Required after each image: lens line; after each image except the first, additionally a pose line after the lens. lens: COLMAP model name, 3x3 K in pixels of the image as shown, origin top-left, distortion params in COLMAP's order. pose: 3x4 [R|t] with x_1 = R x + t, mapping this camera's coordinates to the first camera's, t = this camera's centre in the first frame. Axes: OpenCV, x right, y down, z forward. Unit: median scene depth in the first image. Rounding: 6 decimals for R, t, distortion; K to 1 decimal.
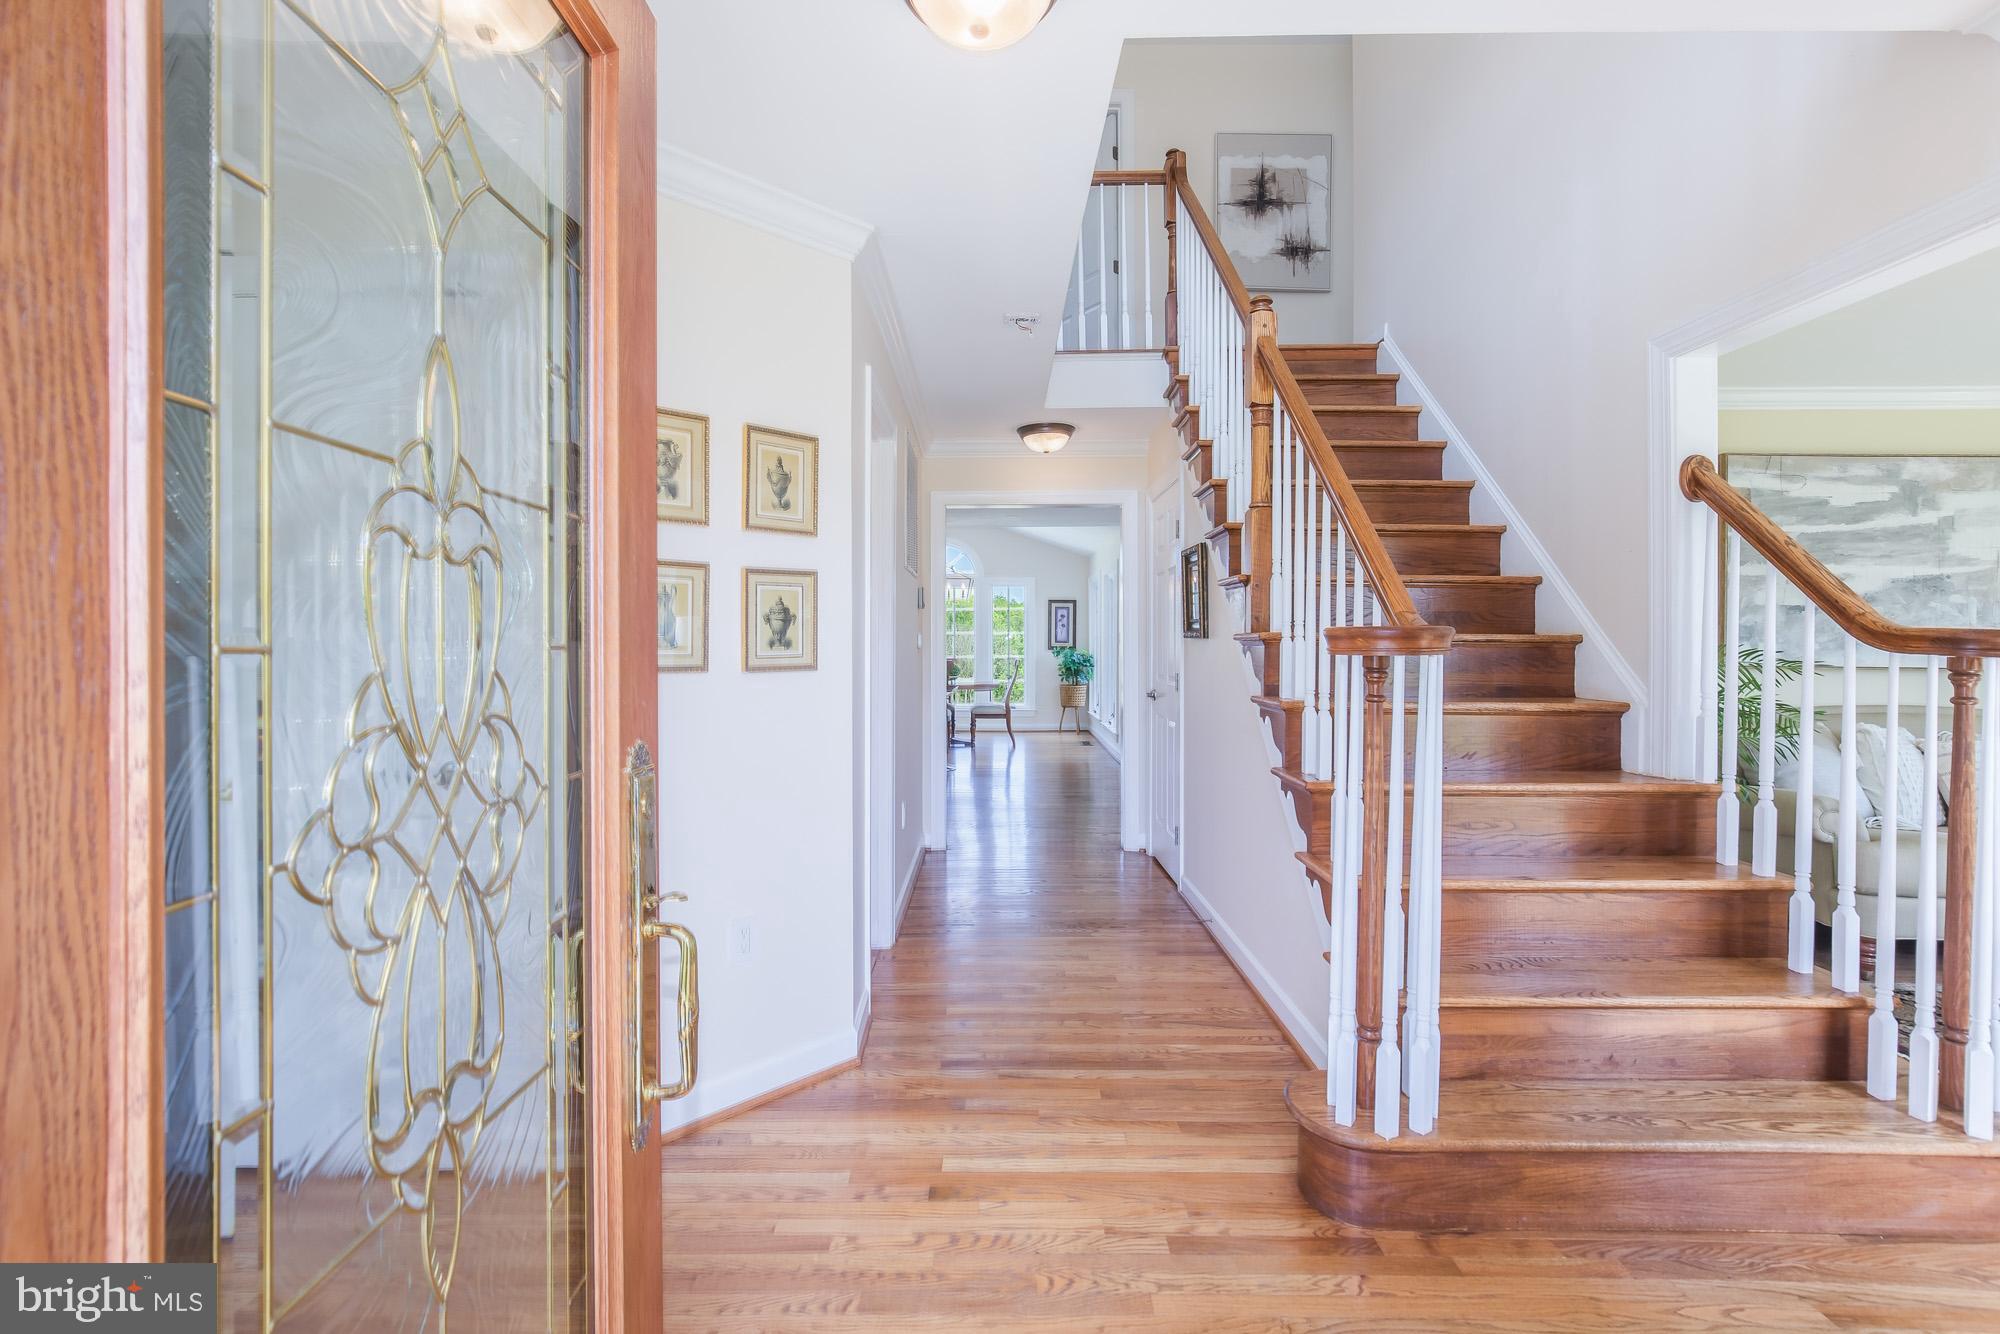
lens RADIAL K [[915.3, 0, 988.2], [0, 915.3, 652.5], [0, 0, 1]] dist [-0.017874, 0.007157]
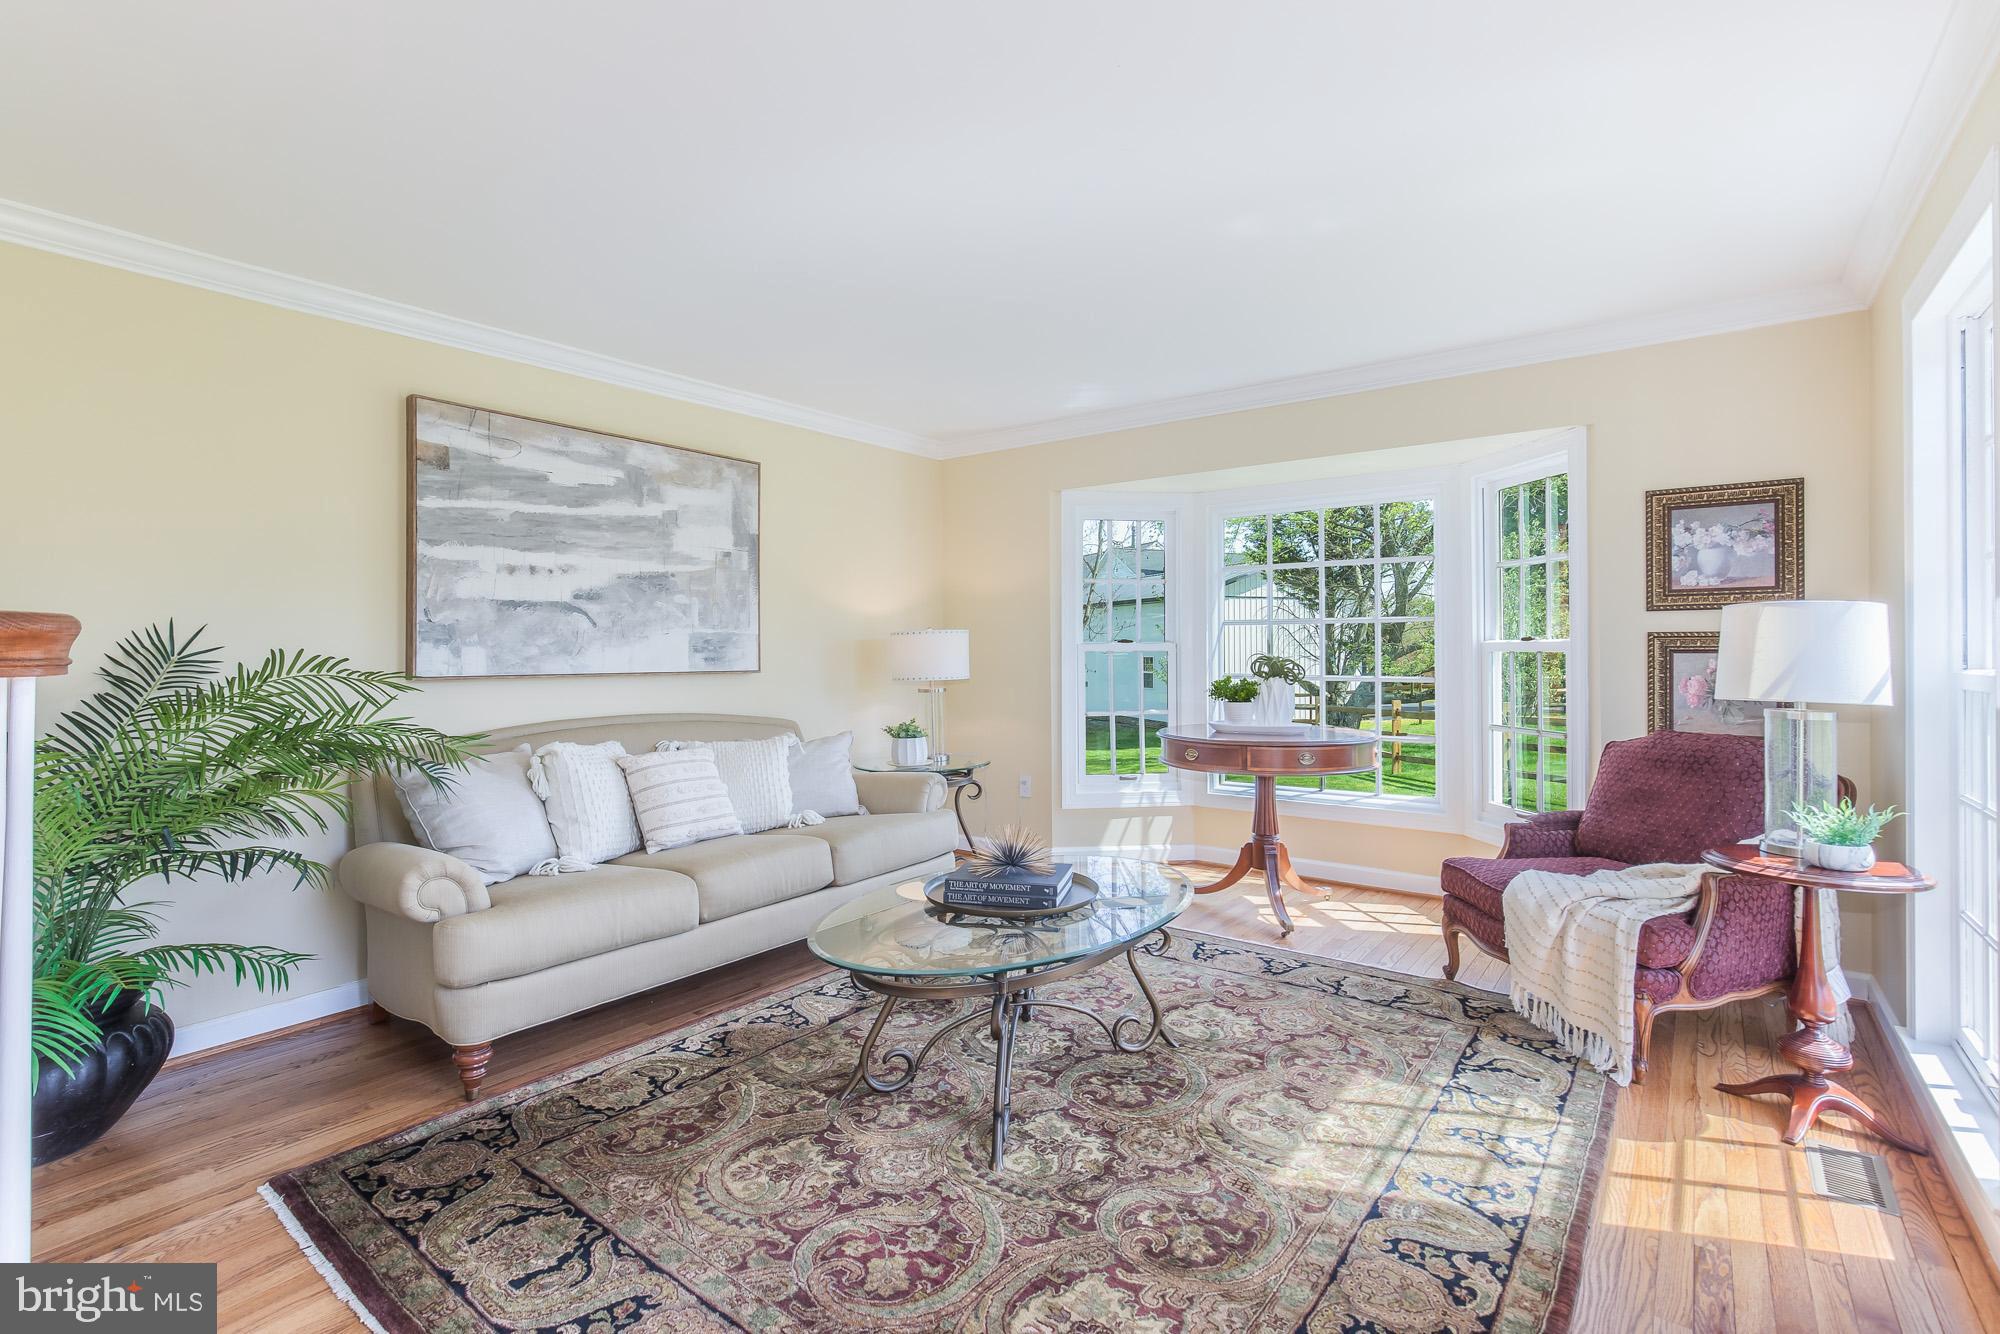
lens RADIAL K [[915.3, 0, 993.0], [0, 915.3, 653.5], [0, 0, 1]] dist [-0.017874, 0.007157]
pose [[0.602204, -0.011391, 0.798261, 0.770477], [0.015824, 0.999872, 0.002331, 0.001244], [-0.798185, 0.011228, 0.602308, 0.252291]]
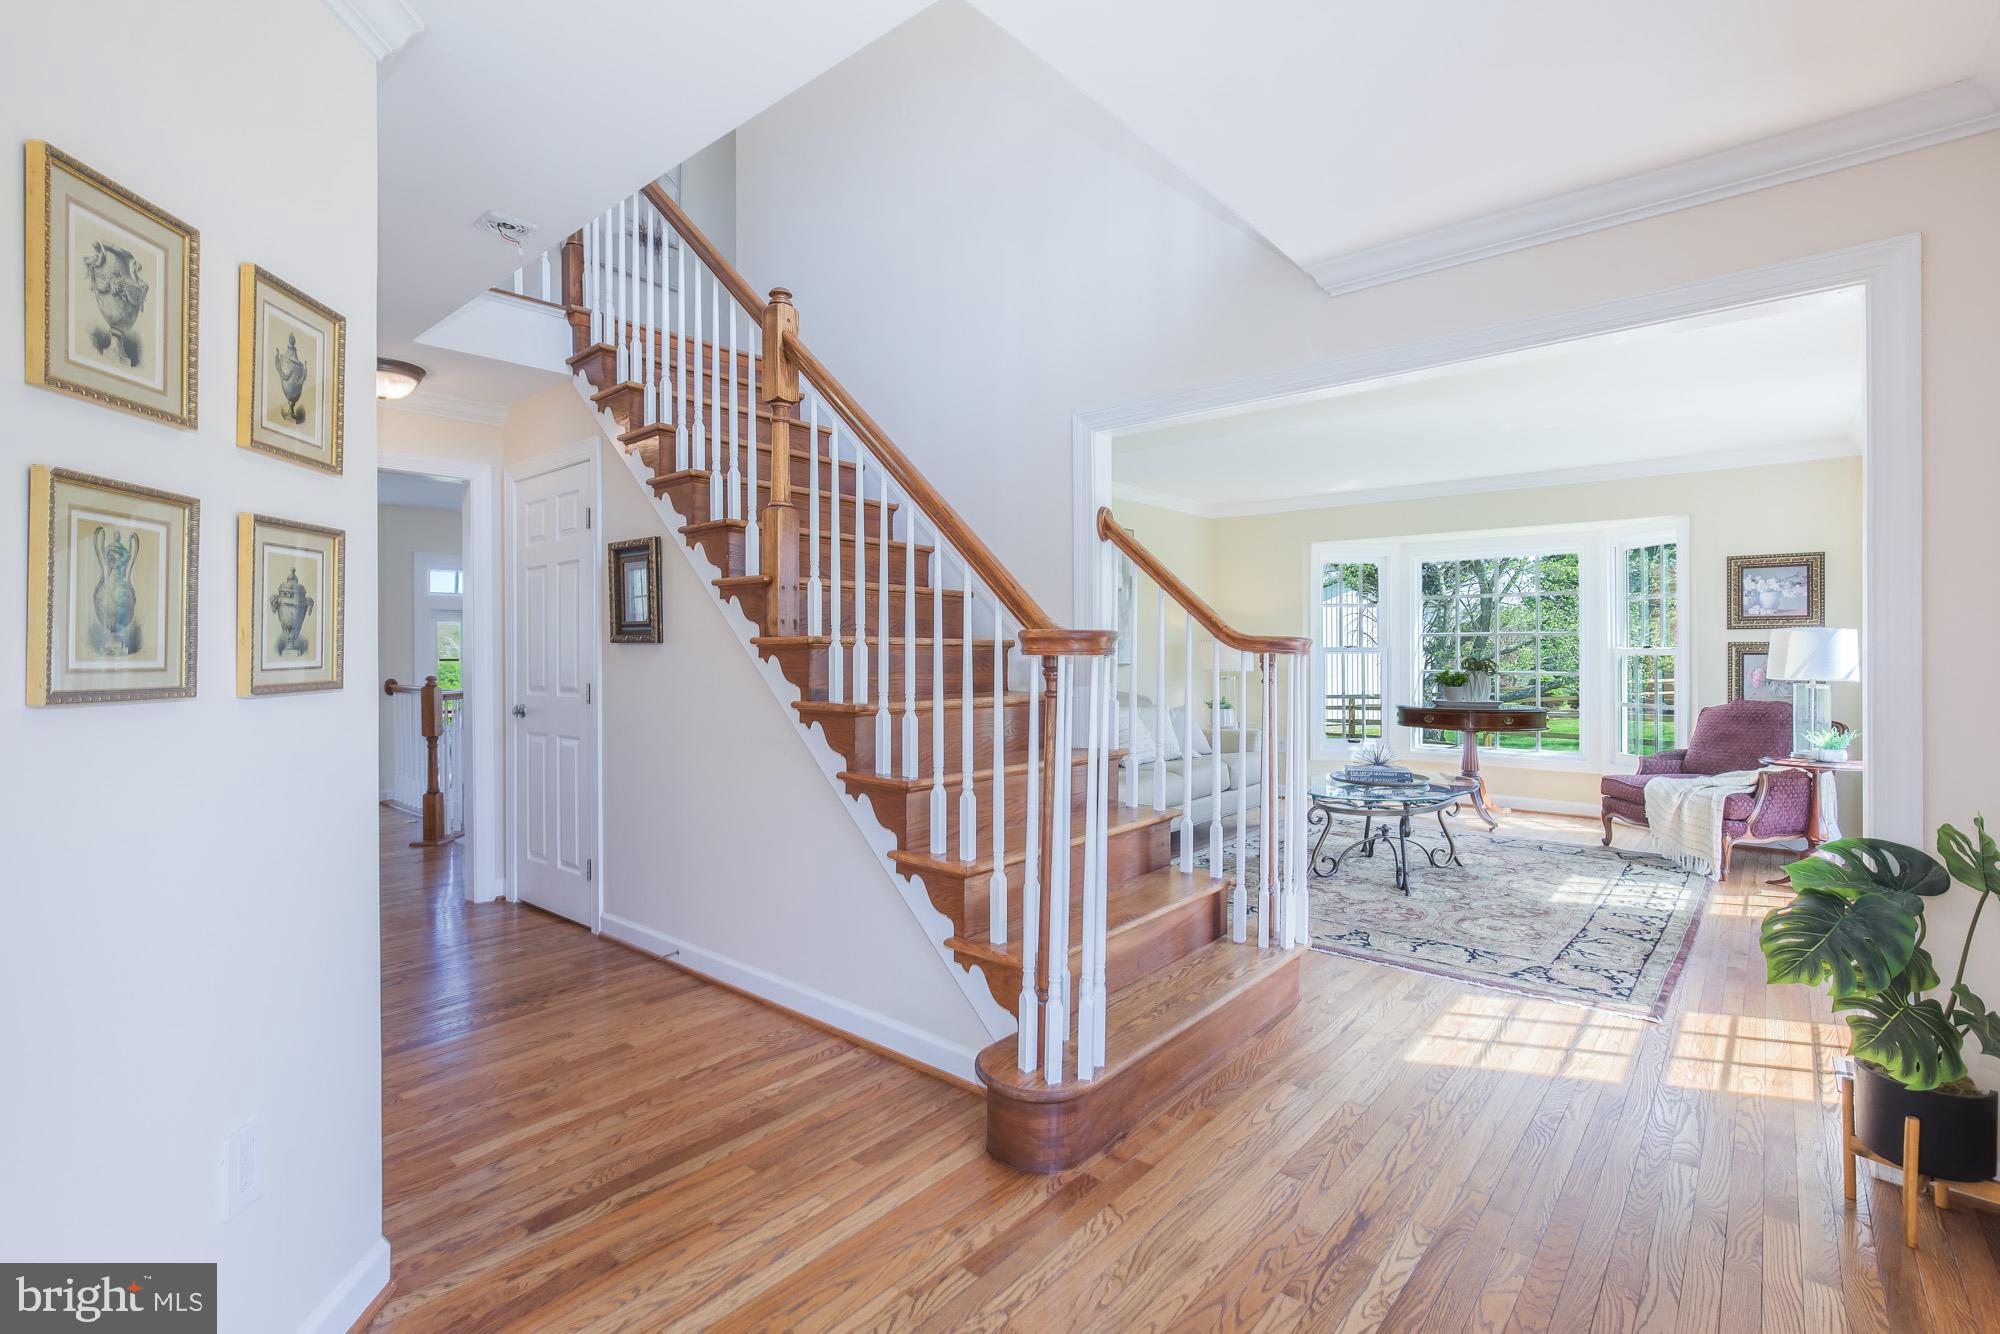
lens RADIAL K [[915.3, 0, 987.7], [0, 915.3, 657.2], [0, 0, 1]] dist [-0.017874, 0.007157]
pose [[0.645024, -0.007915, 0.764121, -0.345586], [0.011512, 0.999934, 0.000640, 0.001932], [-0.764075, 0.008384, 0.645073, 0.241538]]
